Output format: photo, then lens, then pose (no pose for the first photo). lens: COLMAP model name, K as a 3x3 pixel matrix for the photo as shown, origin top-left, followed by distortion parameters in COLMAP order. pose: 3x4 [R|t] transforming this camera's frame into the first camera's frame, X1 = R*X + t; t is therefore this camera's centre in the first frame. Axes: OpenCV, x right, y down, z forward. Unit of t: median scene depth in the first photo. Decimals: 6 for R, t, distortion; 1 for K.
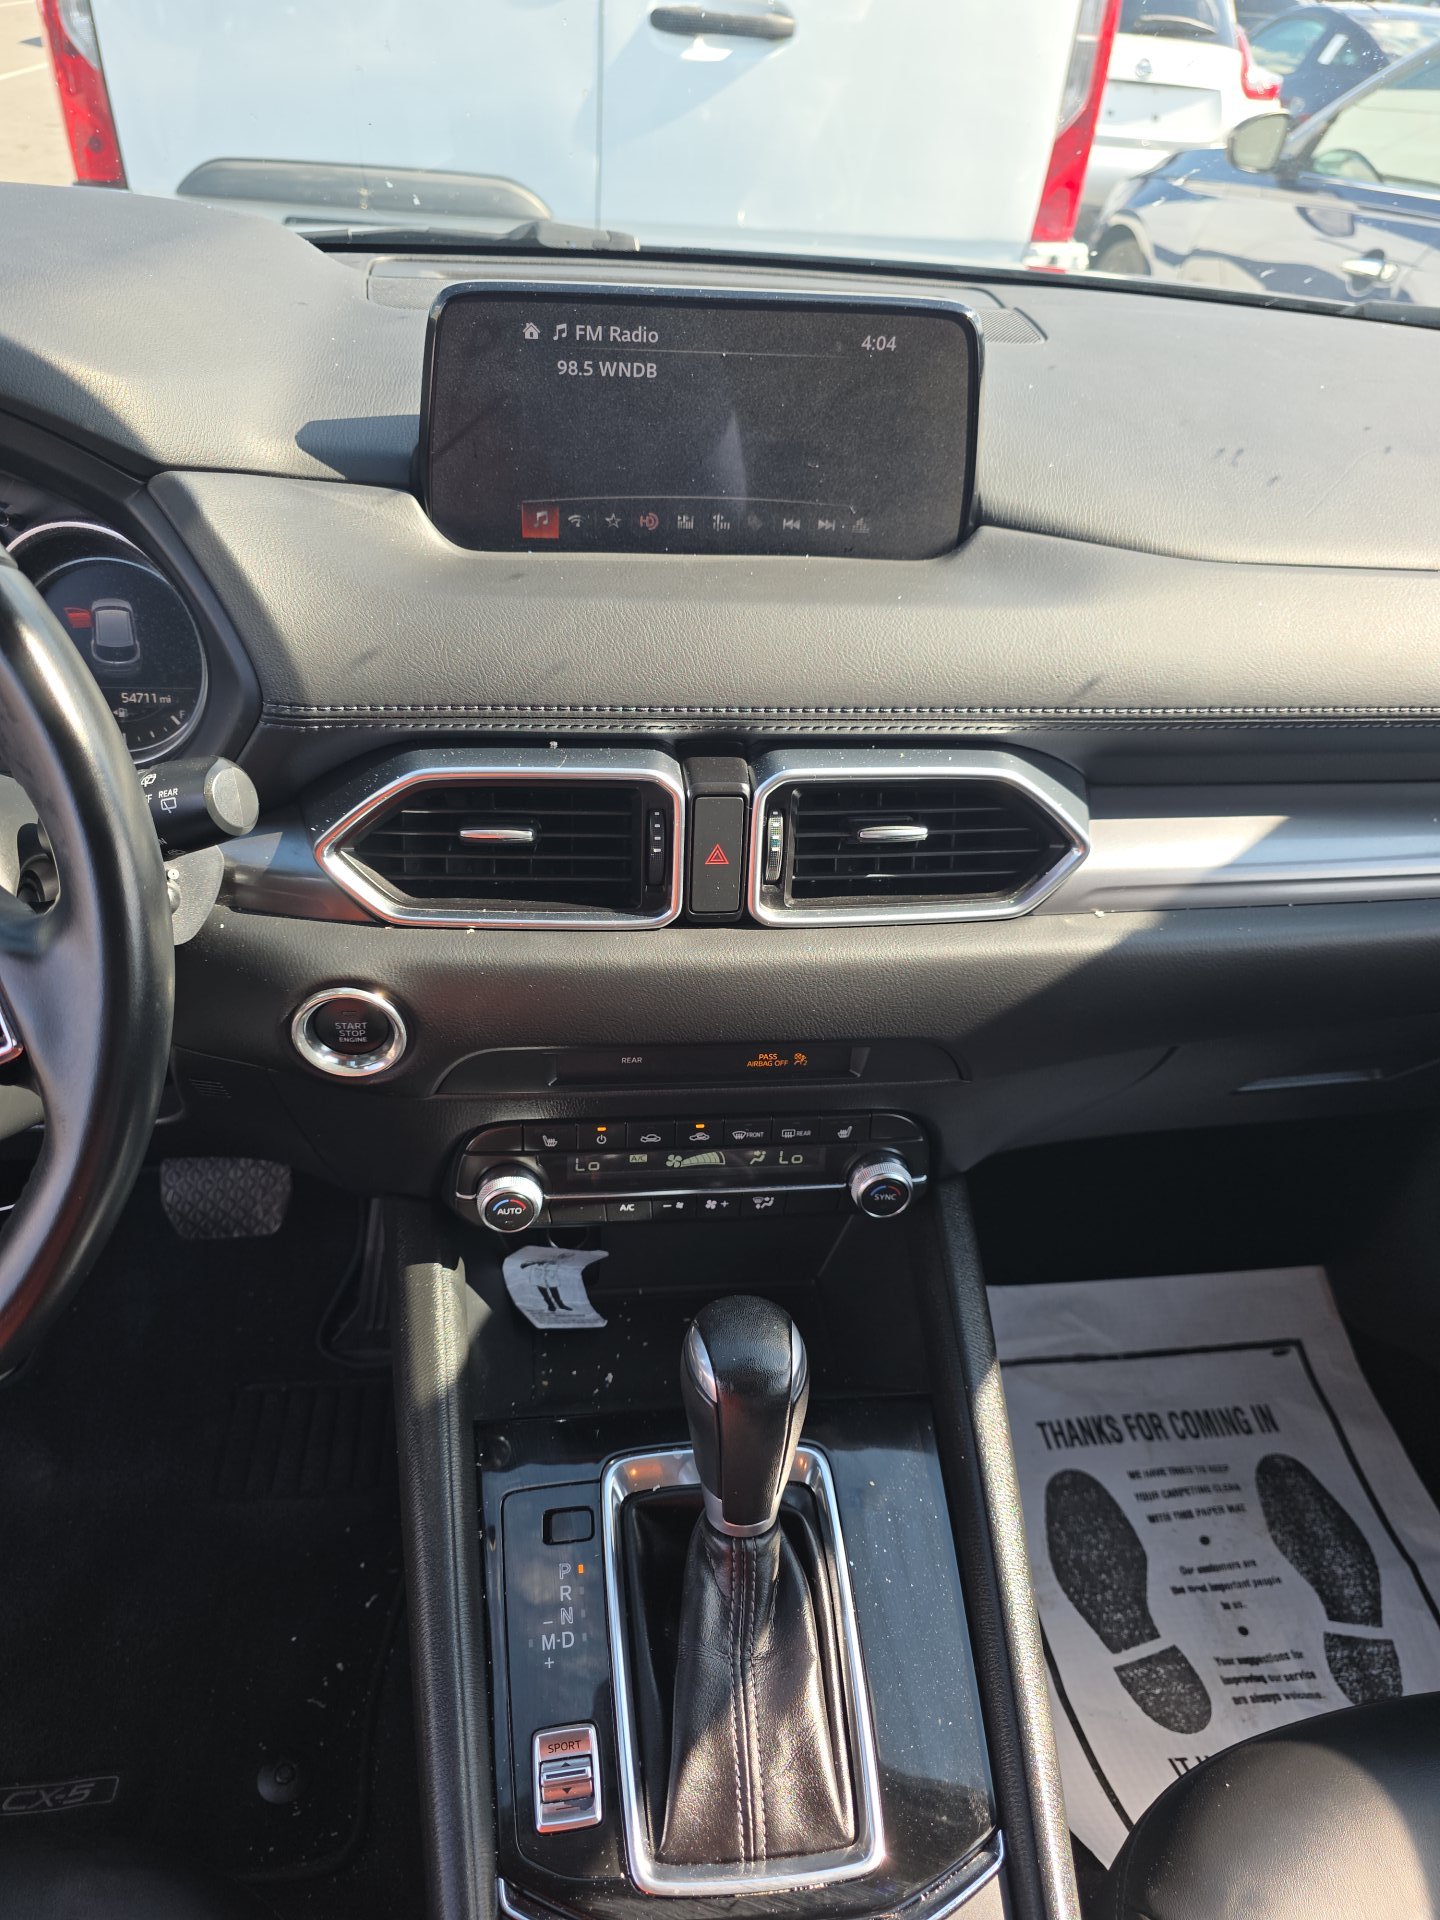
lens RADIAL K [[1403.1, 0, 720.0], [0, 1403.1, 960.0], [0, 0, 1]] dist [0.085606, -0.080325]
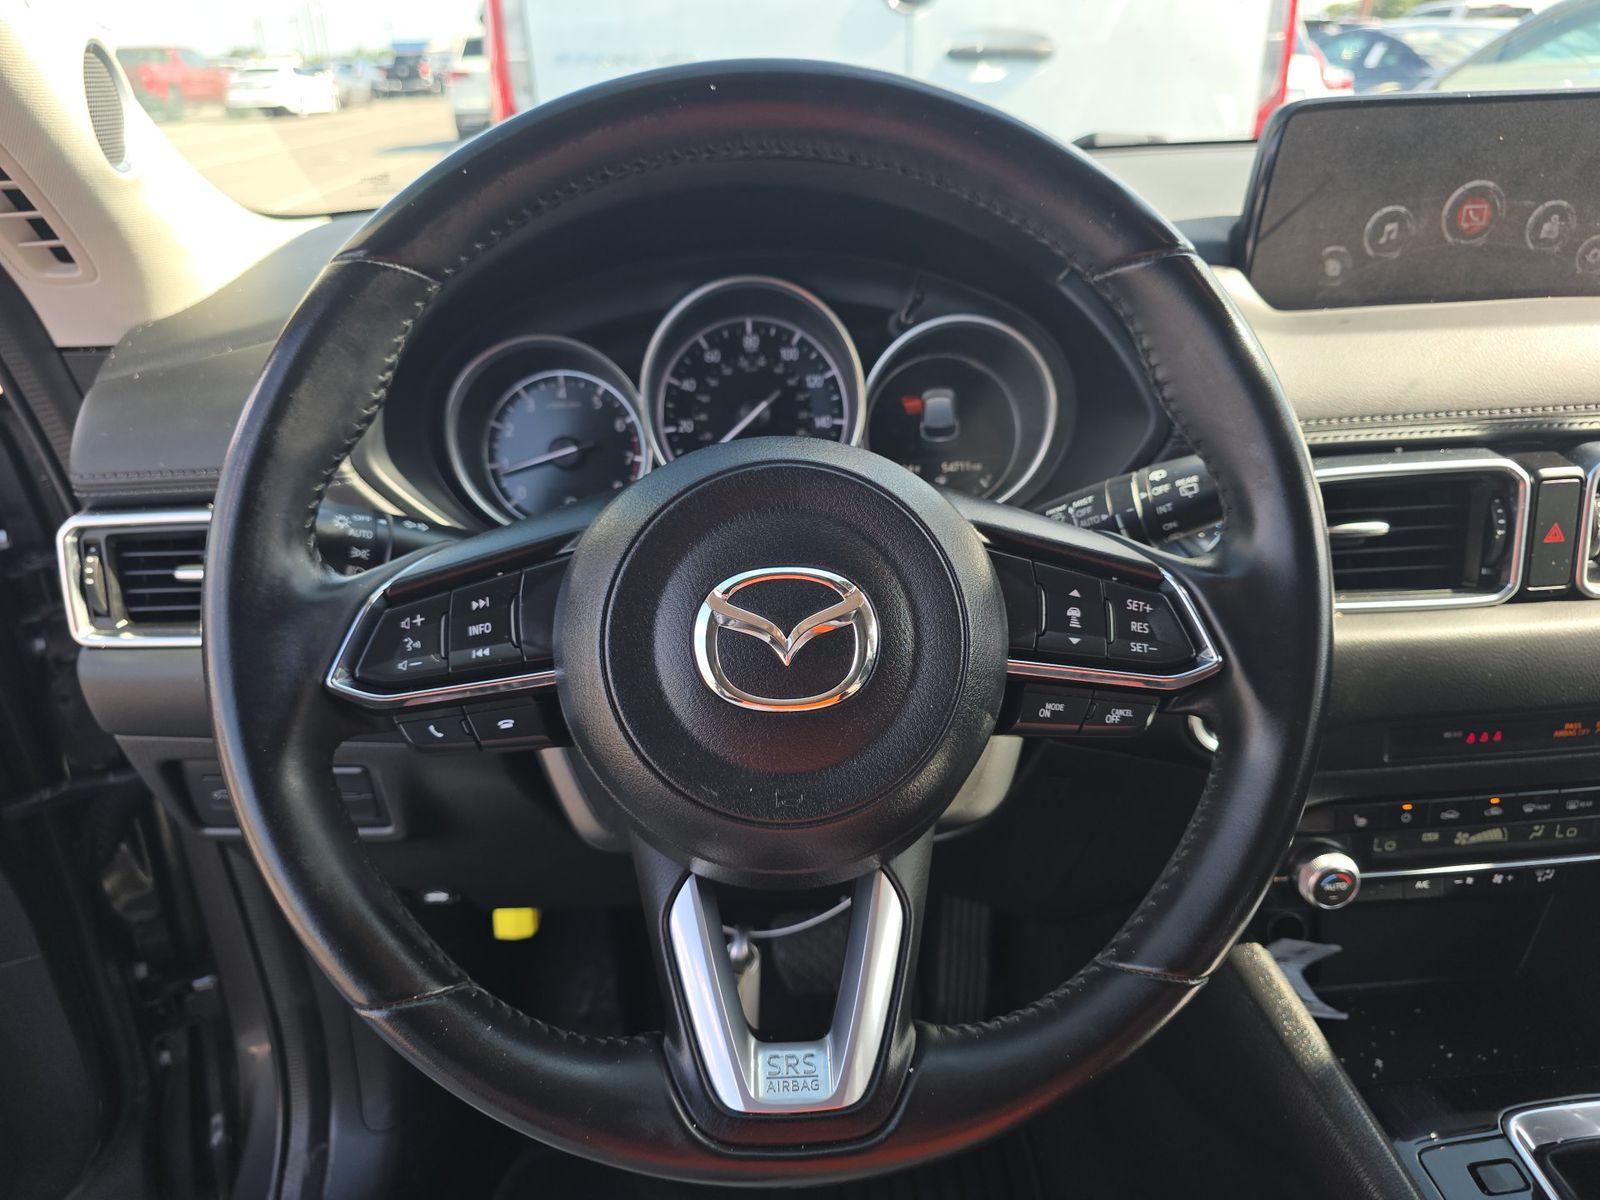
lens RADIAL K [[1169.2, 0, 800.0], [0, 1169.2, 600.0], [0, 0, 1]] dist [0.085606, -0.080325]
pose [[0.996038, -0.071597, -0.052753, -0.496786], [0.060593, 0.980541, -0.186728, 0.106725], [0.065095, 0.182792, 0.980994, 0.027230]]
